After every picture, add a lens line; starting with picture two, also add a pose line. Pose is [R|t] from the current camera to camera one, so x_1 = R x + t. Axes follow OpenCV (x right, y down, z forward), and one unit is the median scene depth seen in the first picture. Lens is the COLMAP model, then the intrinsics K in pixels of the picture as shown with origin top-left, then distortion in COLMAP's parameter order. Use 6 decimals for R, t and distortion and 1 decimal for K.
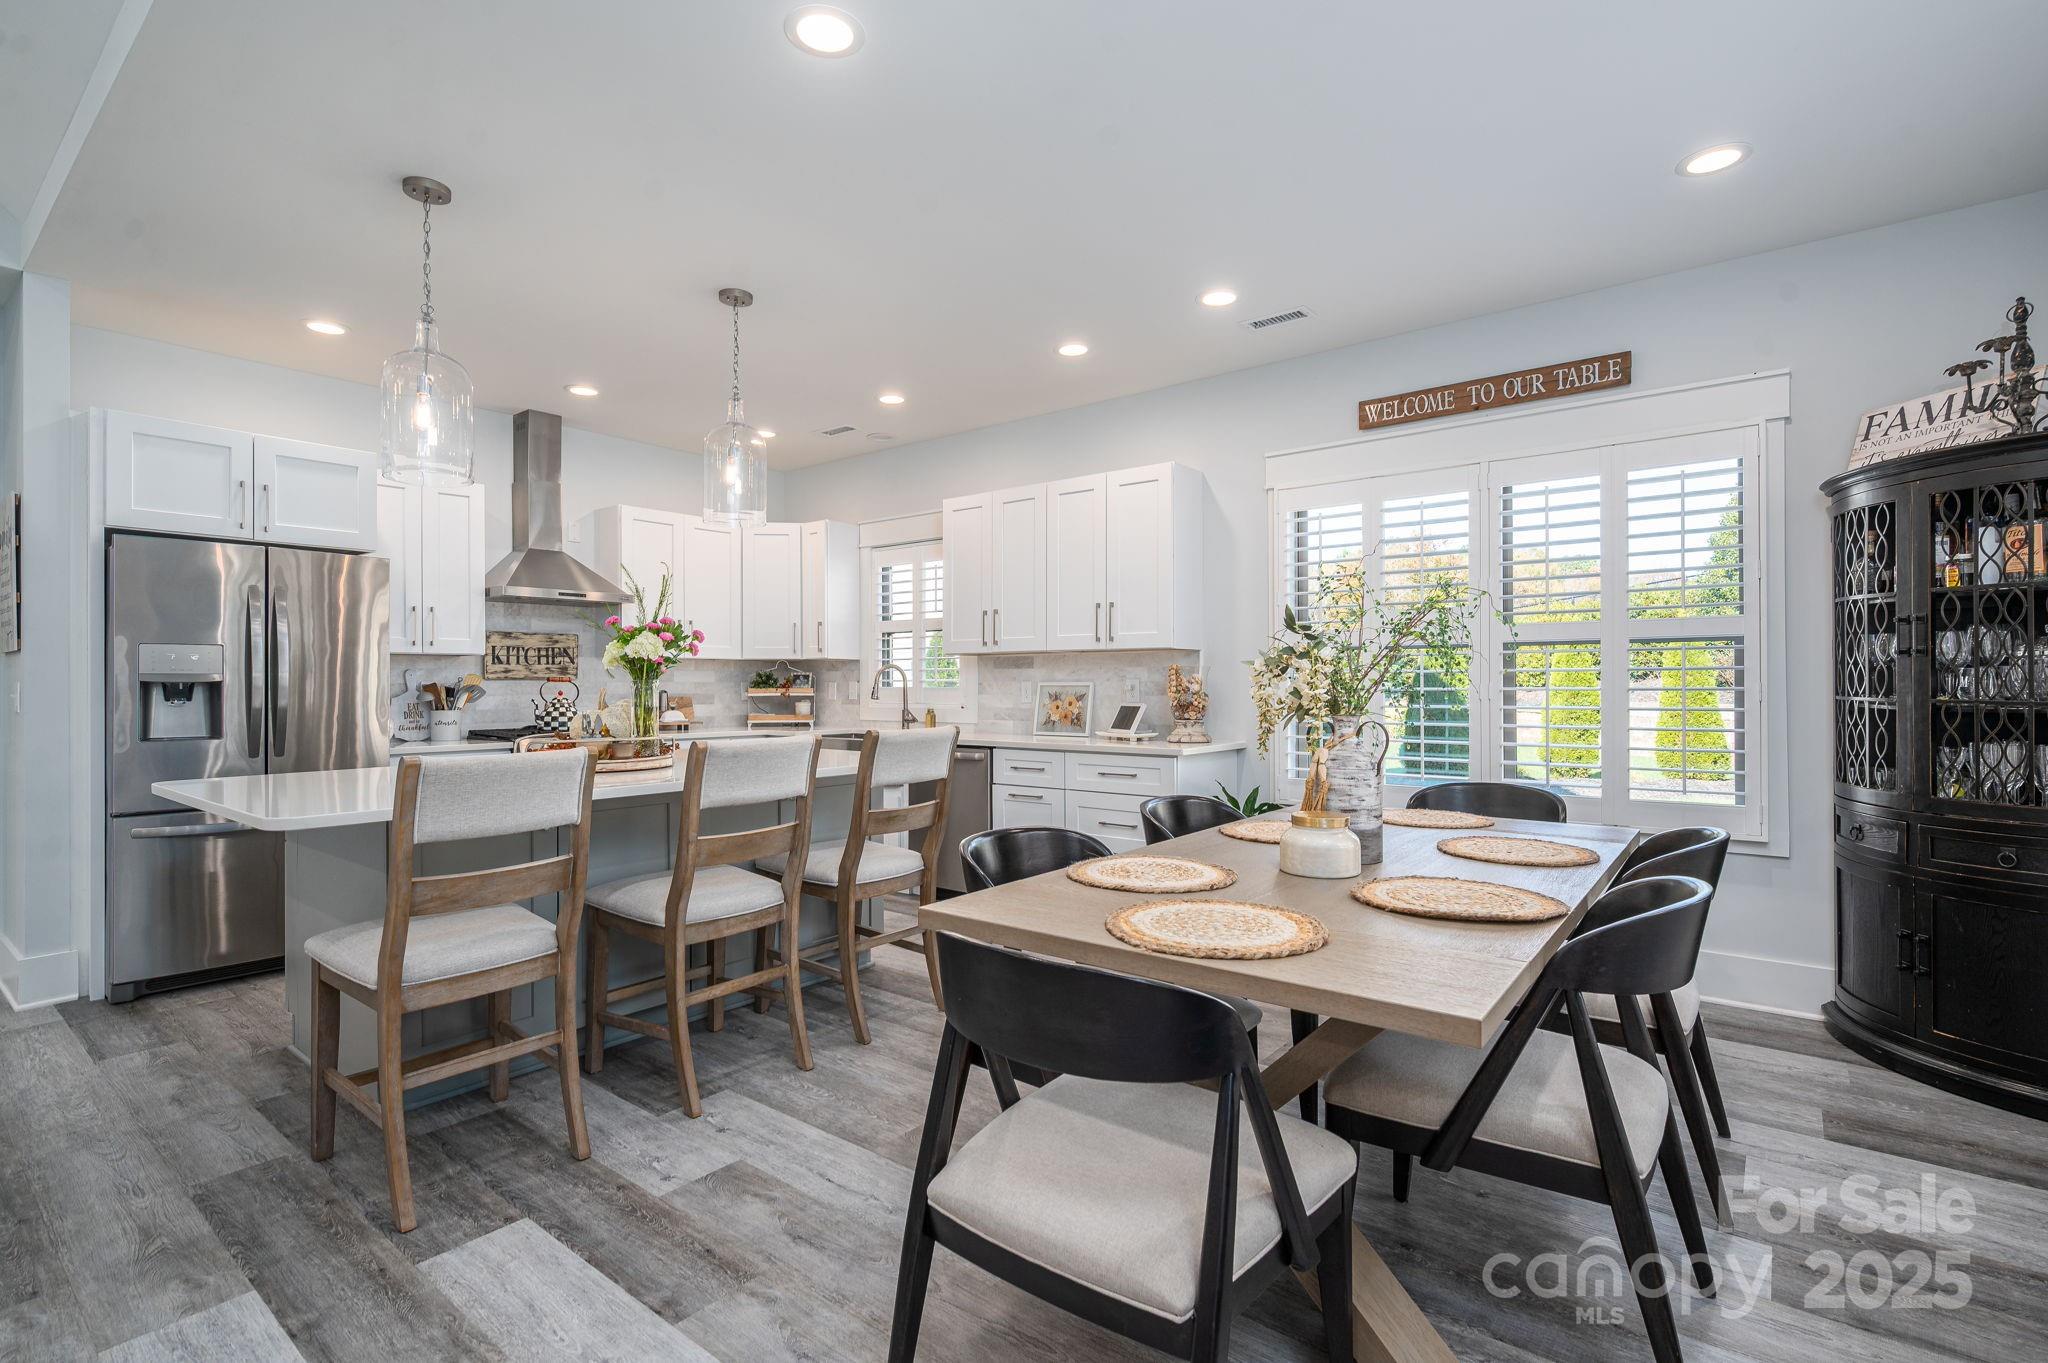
lens RADIAL K [[944.6, 0, 1021.0], [0, 944.6, 678.6], [0, 0, 1]] dist [-0.001384, -0.000819]
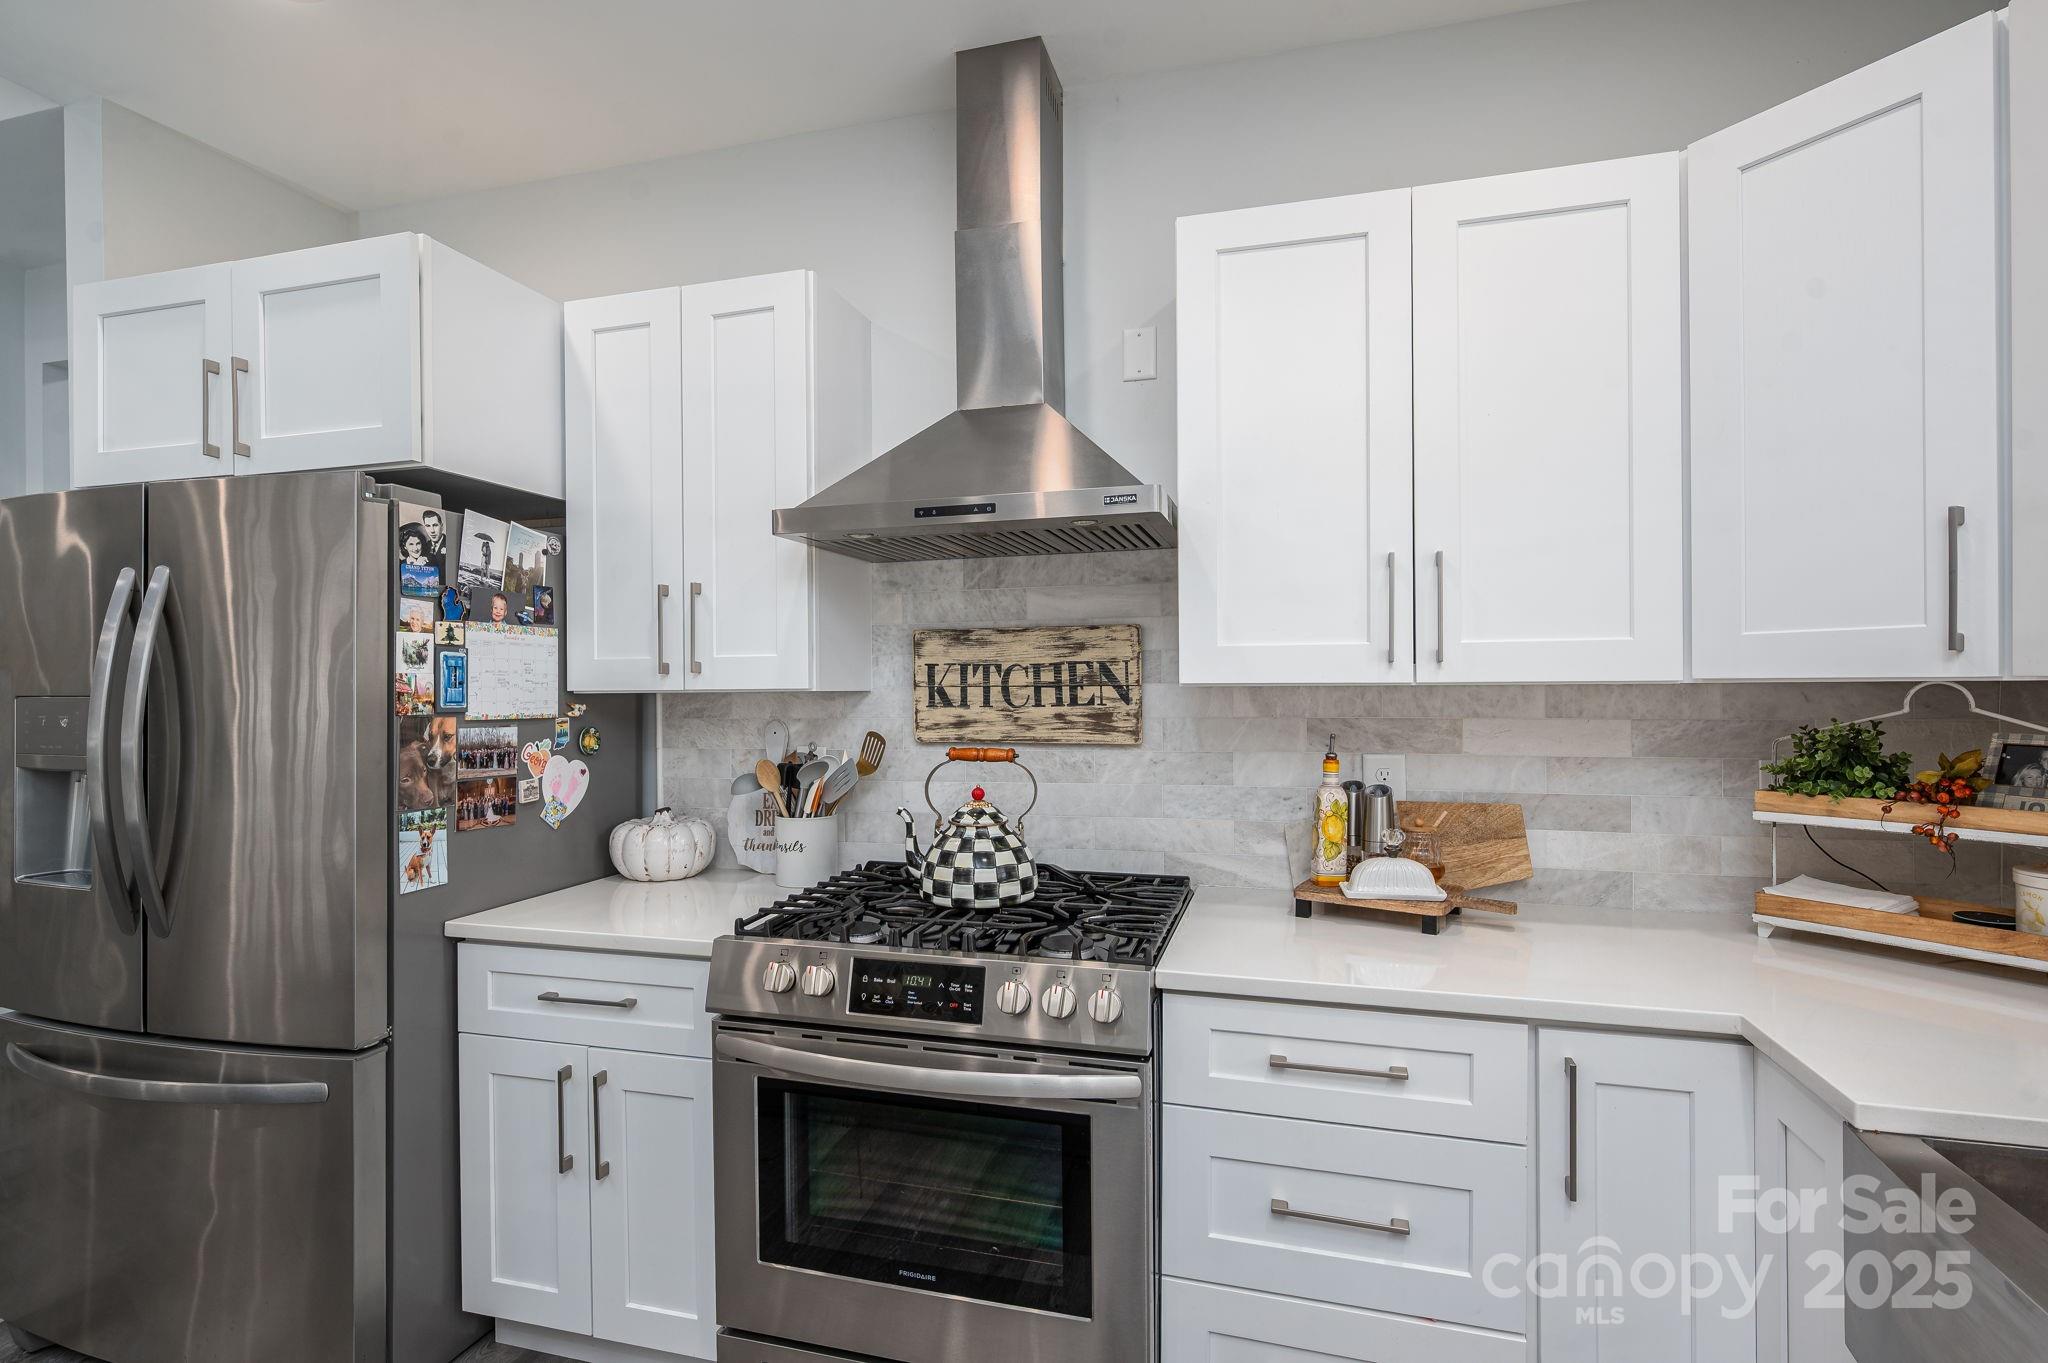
lens RADIAL K [[960.8, 0, 1024.0], [0, 960.8, 681.5], [0, 0, 1]] dist [-0.002121, -0.000172]
pose [[0.367426, 0.001923, -0.930051, -0.156149], [0.009351, 0.999940, 0.005762, -0.031463], [0.930006, -0.010814, 0.367386, 0.959053]]
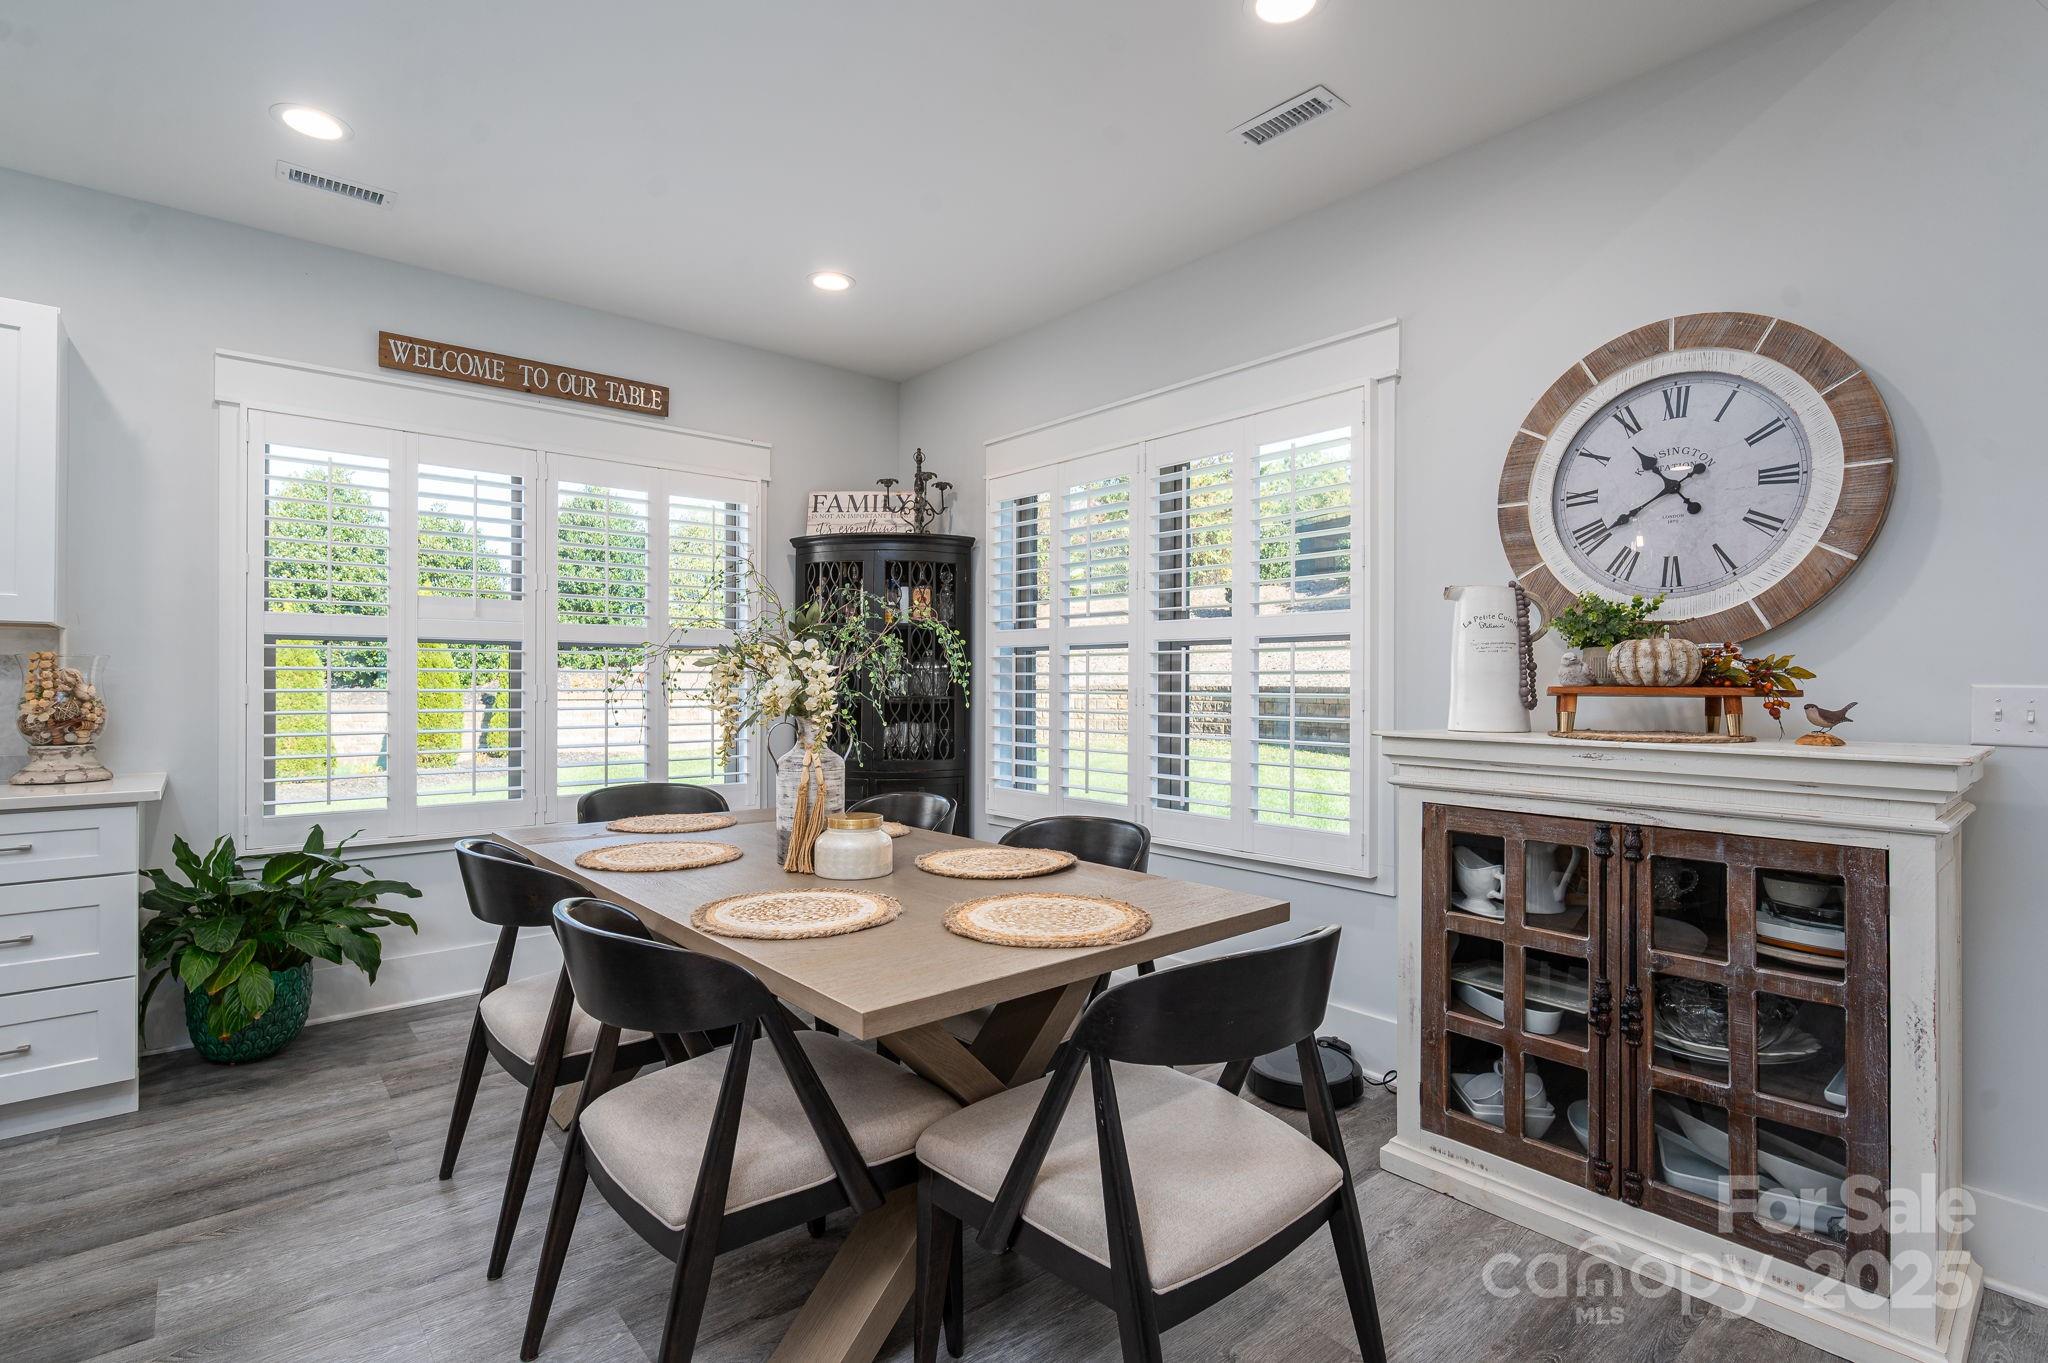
lens RADIAL K [[944.6, 0, 1021.0], [0, 944.6, 678.6], [0, 0, 1]] dist [-0.001384, -0.000819]
pose [[0.198937, 0.007134, 0.979986, -0.282694], [-0.006661, 0.999960, -0.005927, 0.001275], [-0.979990, -0.005349, 0.198977, 0.280932]]
